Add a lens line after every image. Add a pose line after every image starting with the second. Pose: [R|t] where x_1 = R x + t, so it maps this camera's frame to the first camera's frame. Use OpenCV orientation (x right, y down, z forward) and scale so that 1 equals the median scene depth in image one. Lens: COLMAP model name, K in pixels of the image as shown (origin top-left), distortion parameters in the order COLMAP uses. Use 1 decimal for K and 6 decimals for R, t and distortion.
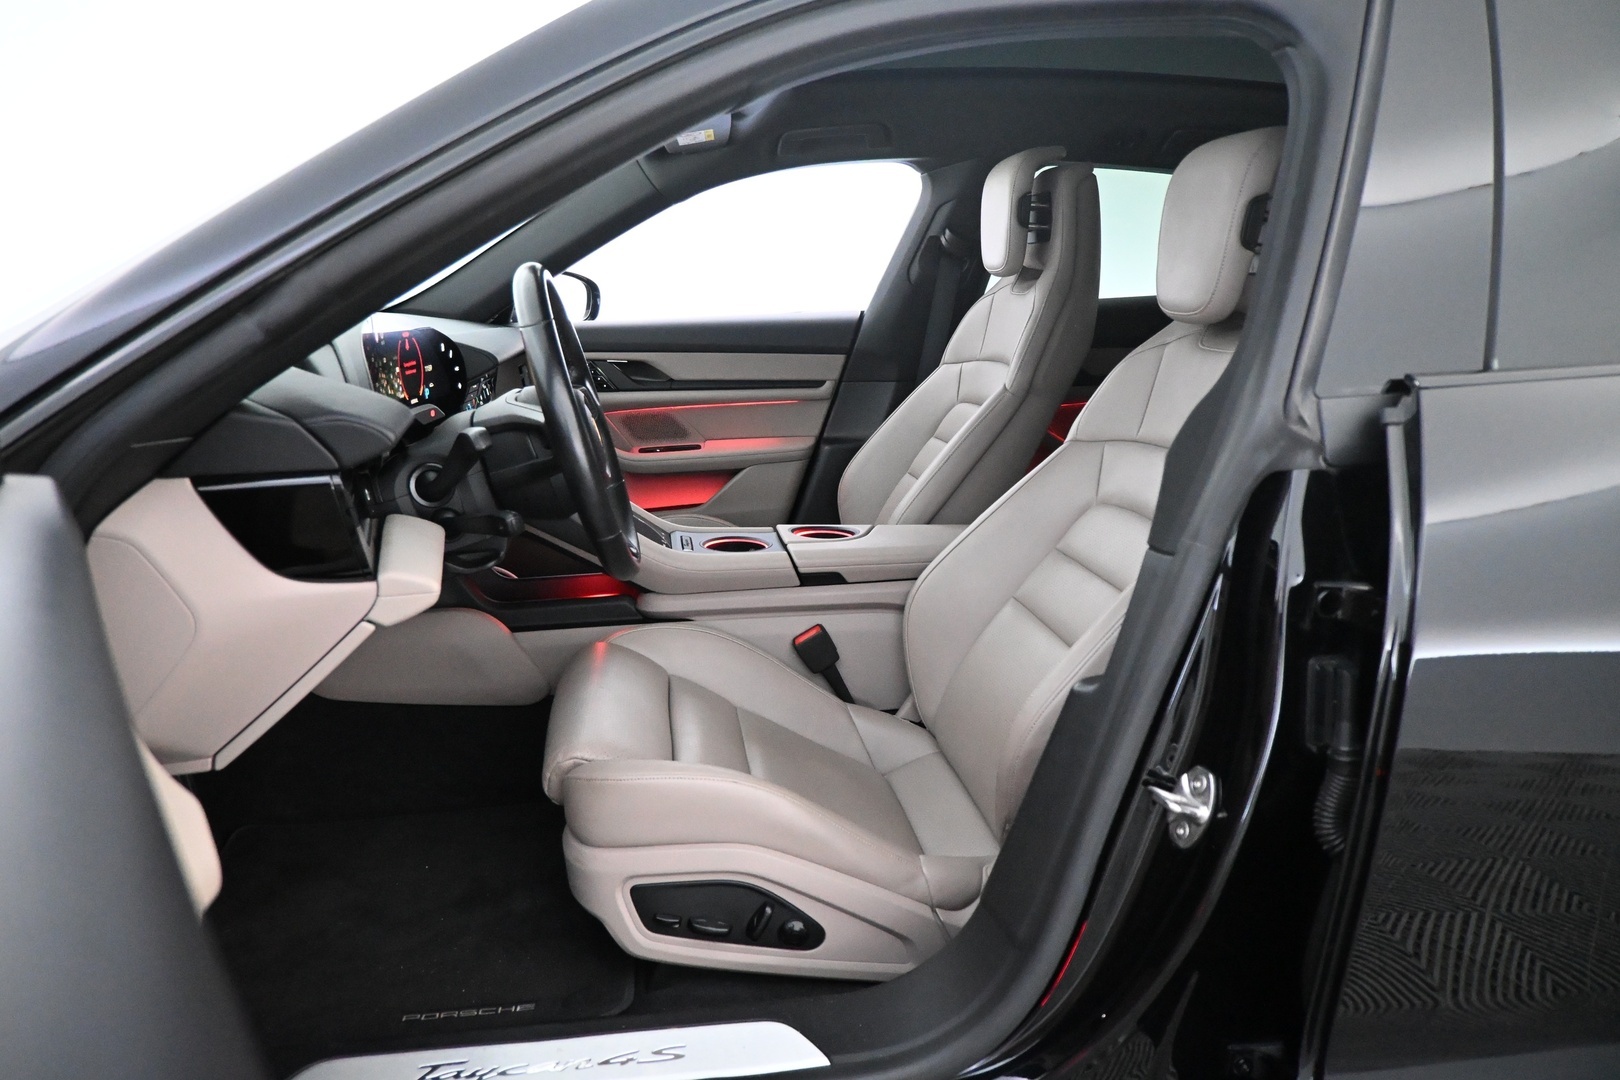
lens RADIAL K [[1090.4, 0, 810.0], [0, 1090.4, 540.0], [0, 0, 1]] dist [-0.003967, -0.002125]
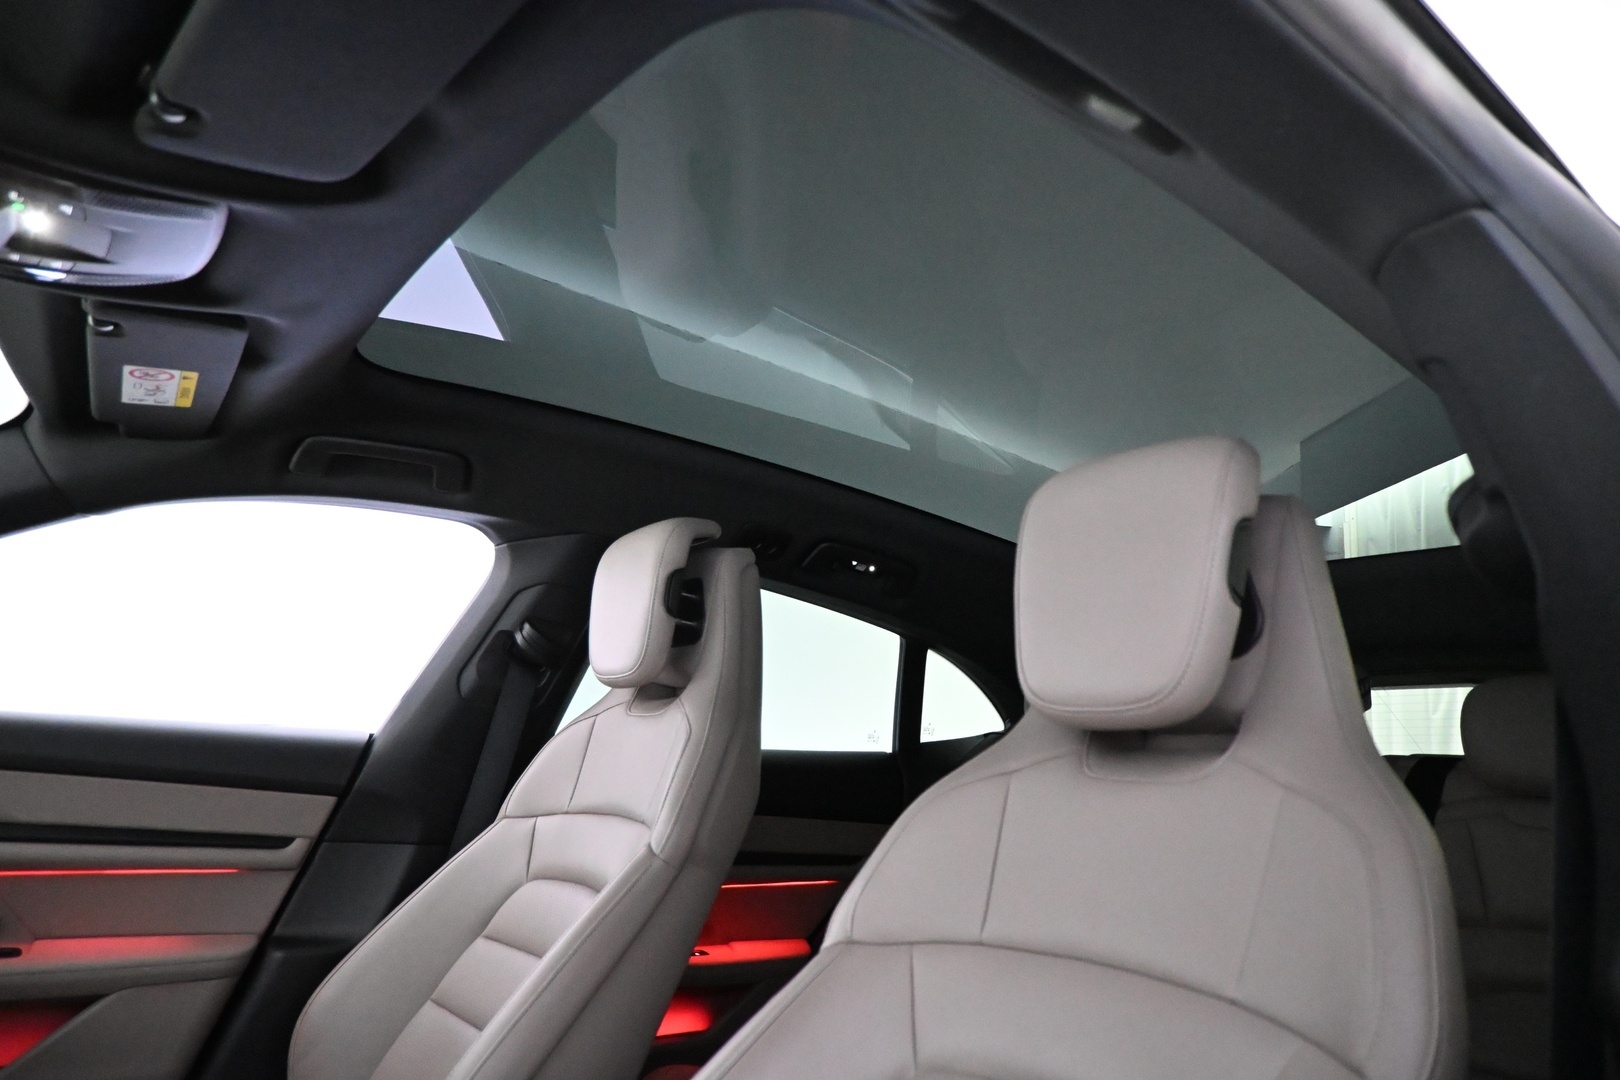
lens RADIAL K [[1090.4, 0, 810.0], [0, 1090.4, 540.0], [0, 0, 1]] dist [-0.003967, -0.002125]
pose [[0.873834, 0.175303, 0.453524, -0.041523], [0.038998, 0.904470, -0.424750, -0.028263], [-0.484659, 0.388848, 0.783520, 0.335122]]
